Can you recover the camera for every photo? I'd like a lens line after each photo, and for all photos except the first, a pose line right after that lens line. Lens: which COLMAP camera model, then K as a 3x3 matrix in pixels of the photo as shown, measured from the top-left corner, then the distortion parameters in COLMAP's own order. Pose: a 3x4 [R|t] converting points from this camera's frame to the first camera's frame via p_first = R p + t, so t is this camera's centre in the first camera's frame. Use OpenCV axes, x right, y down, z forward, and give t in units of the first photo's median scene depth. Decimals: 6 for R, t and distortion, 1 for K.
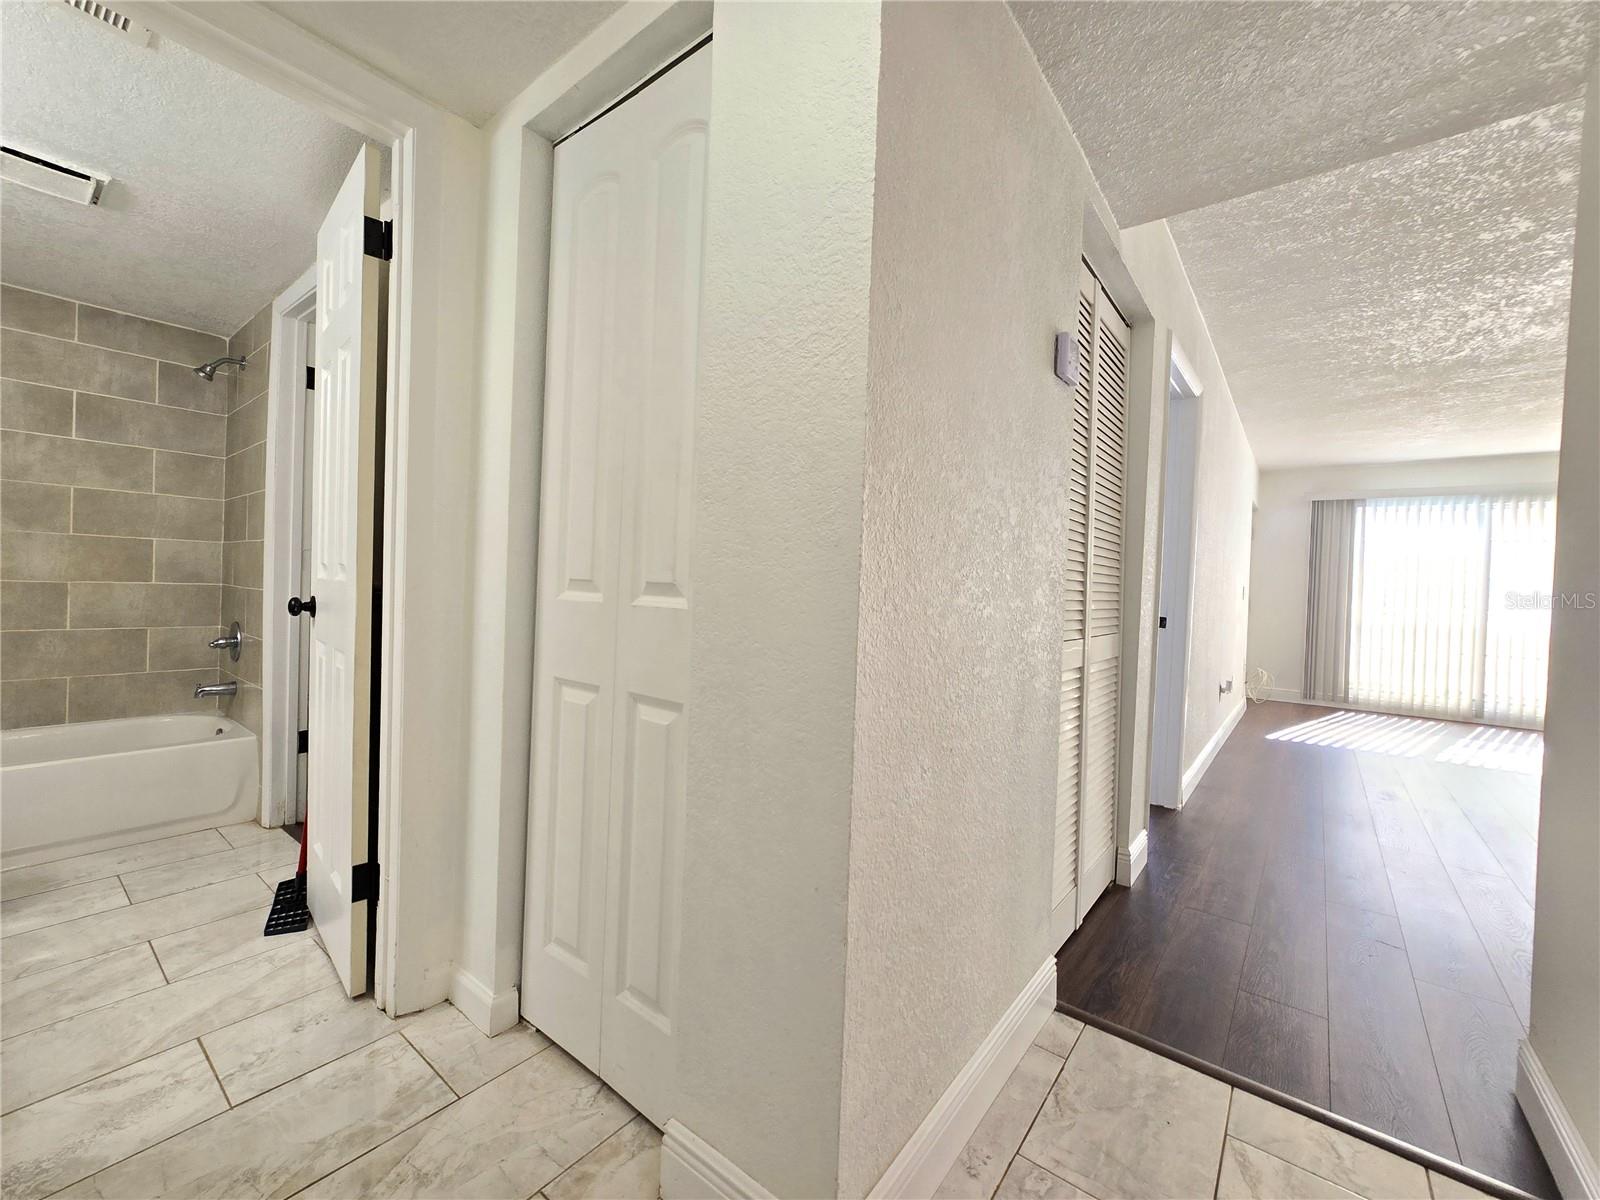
lens RADIAL K [[651.2, 0, 804.2], [0, 651.2, 594.1], [0, 0, 1]] dist [-0.000664, 0.000677]
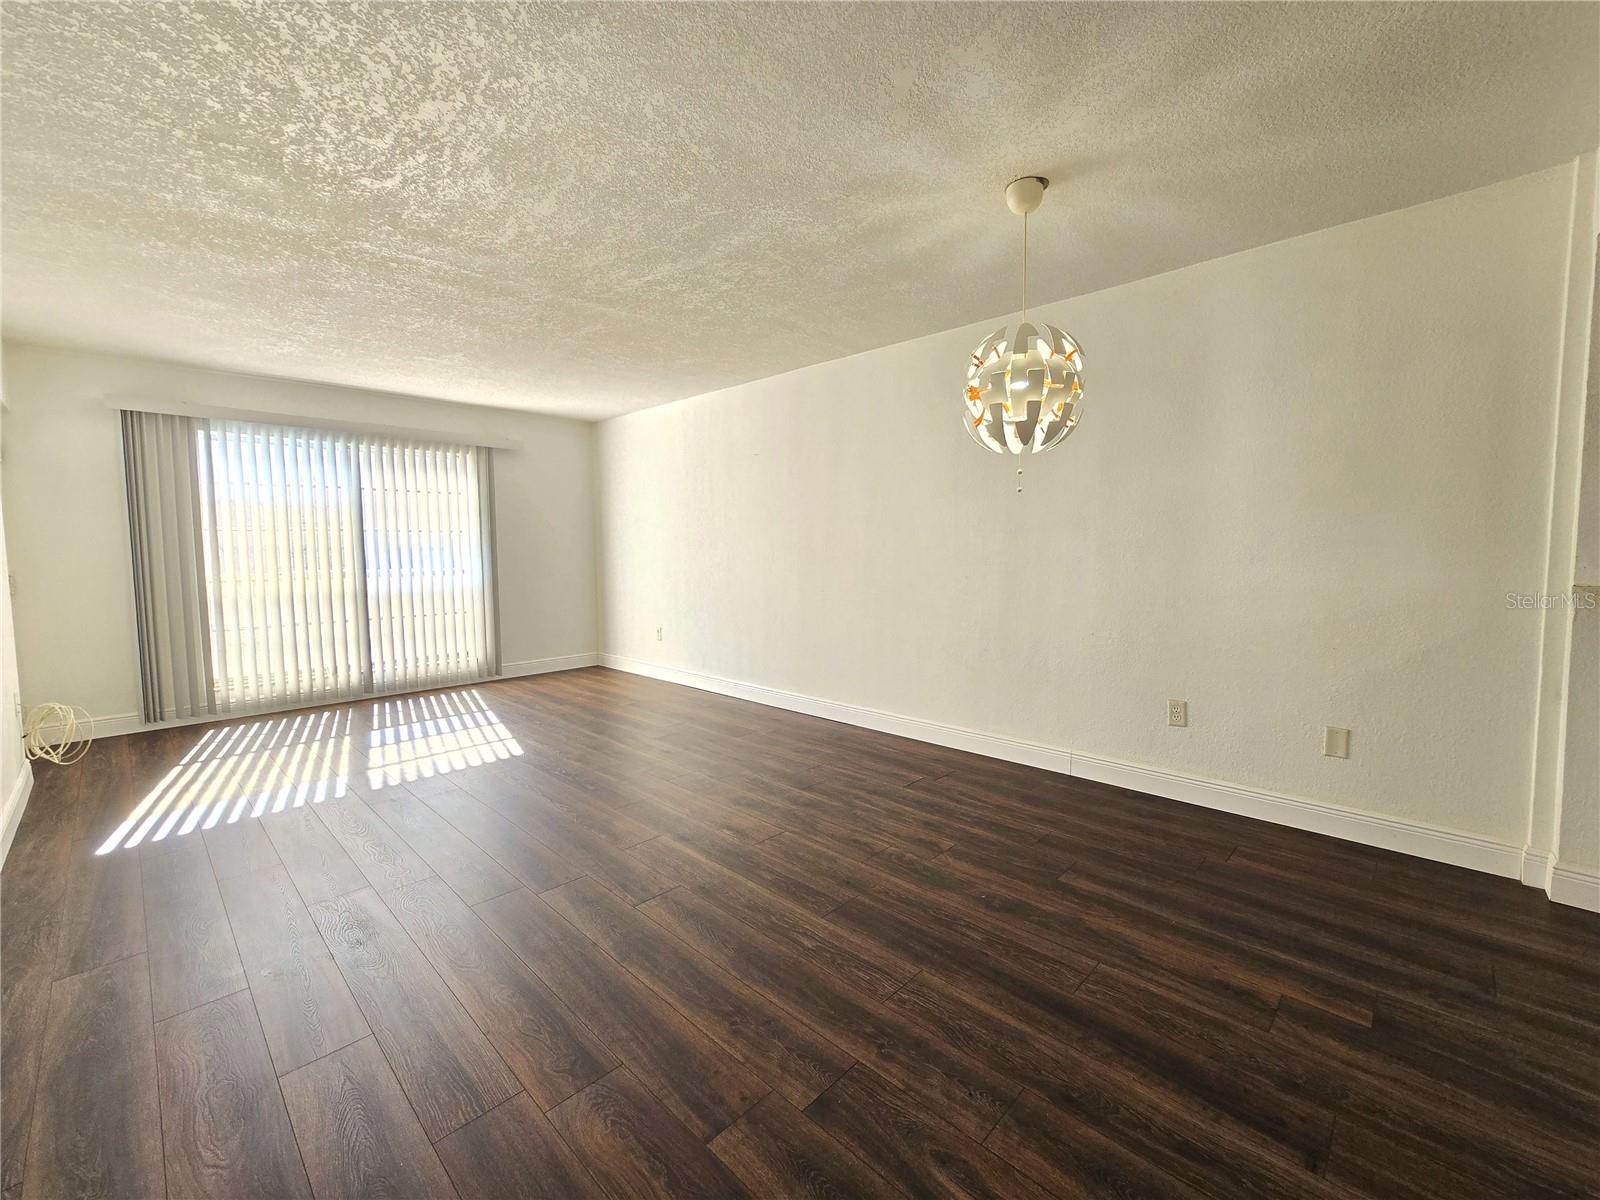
lens RADIAL K [[669.4, 0, 794.2], [0, 669.4, 586.8], [0, 0, 1]] dist [0.015337, -0.000389]
pose [[0.120512, -0.099987, 0.987664, 0.377928], [0.028287, 0.994857, 0.097264, -0.037899], [-0.992309, 0.016217, 0.122721, 0.538245]]
